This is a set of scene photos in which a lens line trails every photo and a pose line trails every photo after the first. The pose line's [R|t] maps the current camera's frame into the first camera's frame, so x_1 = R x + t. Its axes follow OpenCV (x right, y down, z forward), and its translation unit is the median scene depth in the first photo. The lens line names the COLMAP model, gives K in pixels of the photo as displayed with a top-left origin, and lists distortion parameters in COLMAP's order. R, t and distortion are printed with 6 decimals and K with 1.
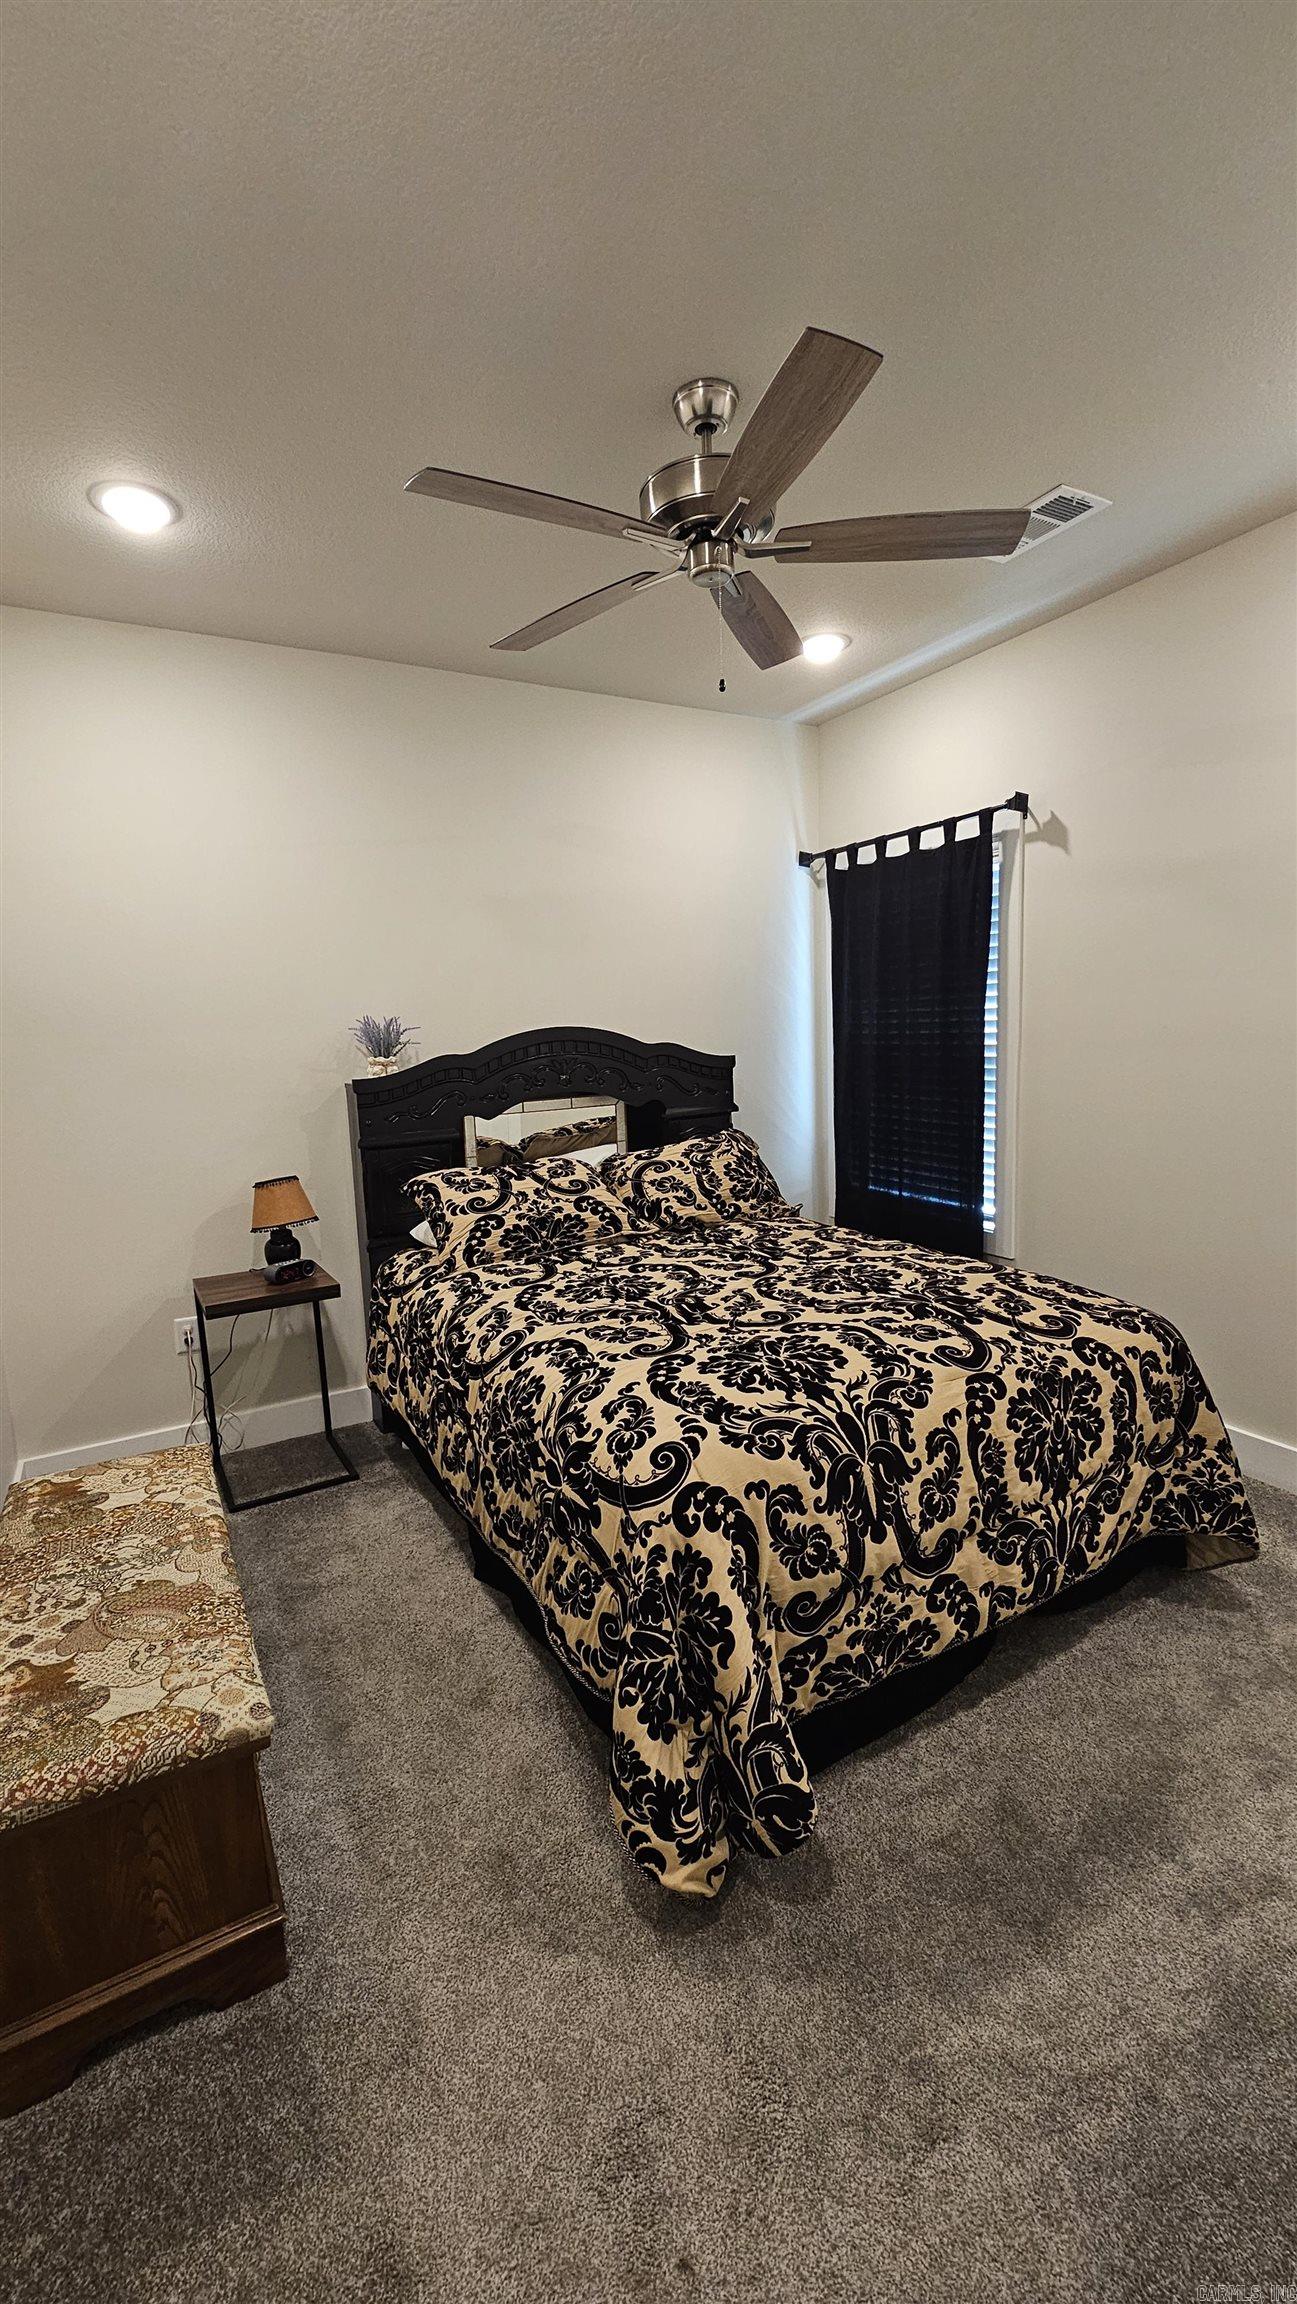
lens RADIAL K [[944.0, 0, 646.9], [0, 944.0, 1164.4], [0, 0, 1]] dist [0.001141, 0.000223]
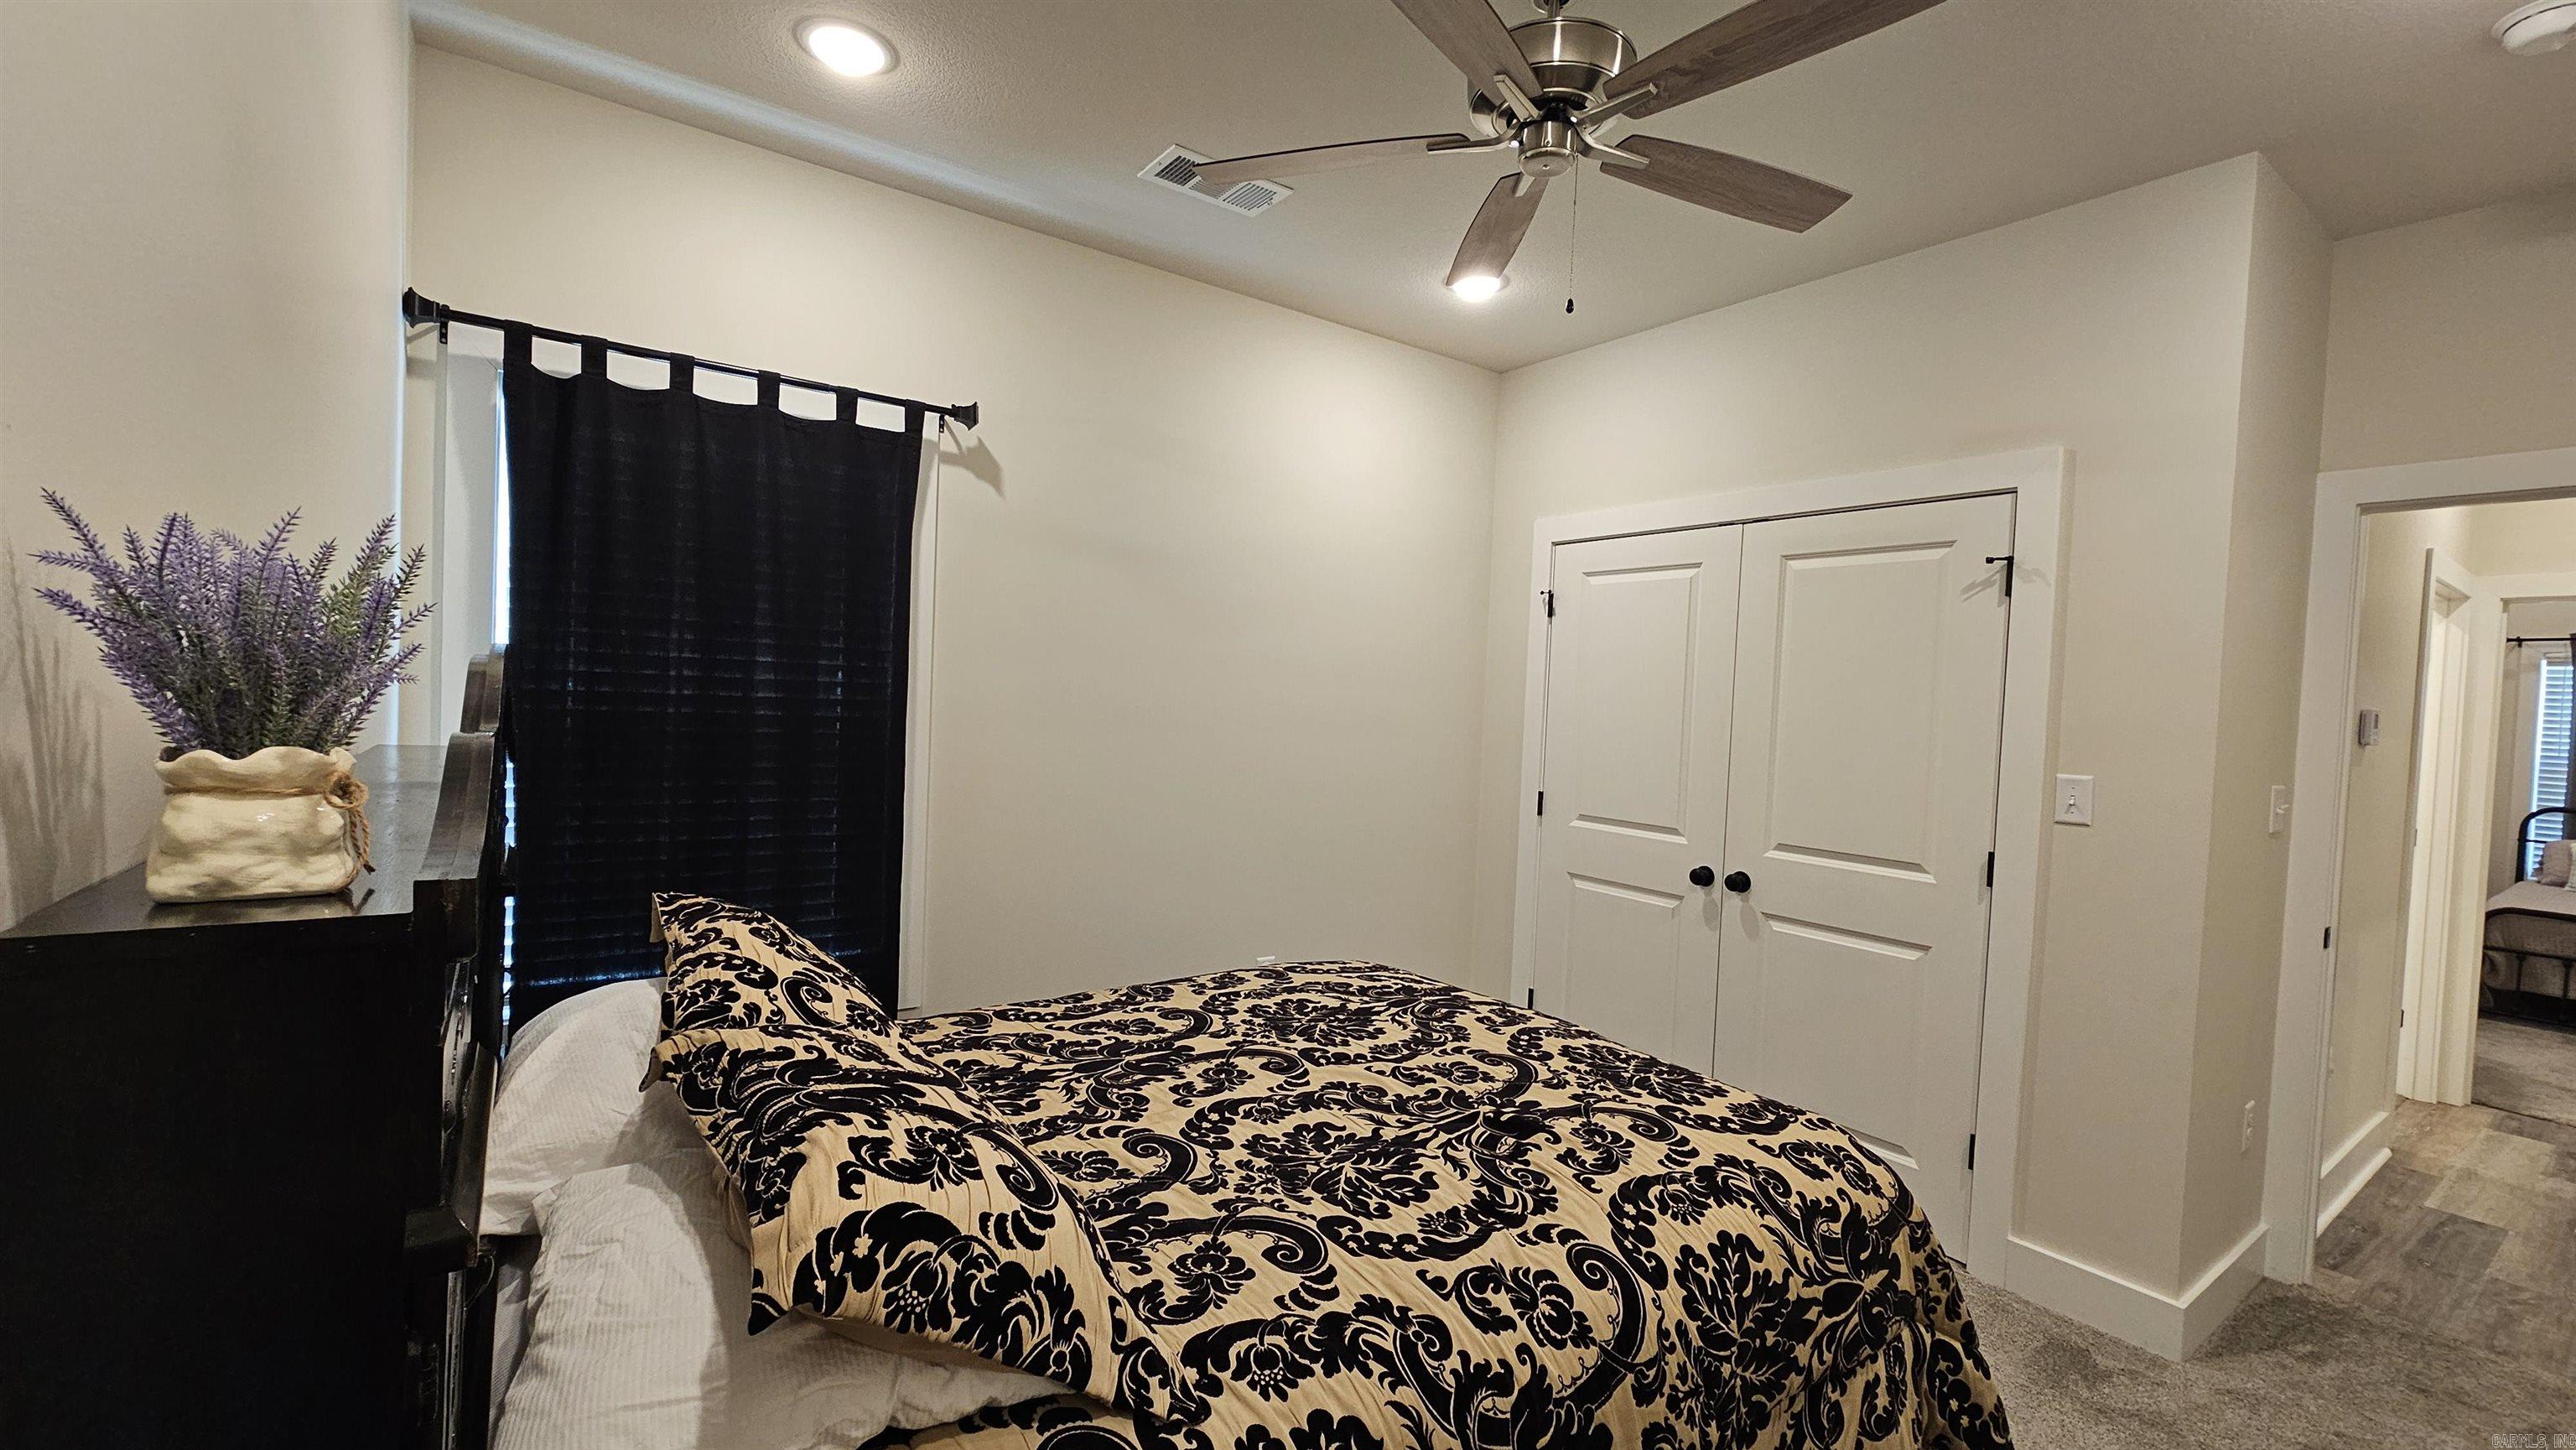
lens RADIAL K [[1051.3, 0, 1300.6], [0, 1051.3, 730.5], [0, 0, 1]] dist [-0.002167, -0.000289]
pose [[-0.106895, -0.000378, 0.994270, -0.633752], [0.105684, 0.994330, 0.011741, -0.125739], [-0.988638, 0.106333, -0.106249, 1.051397]]
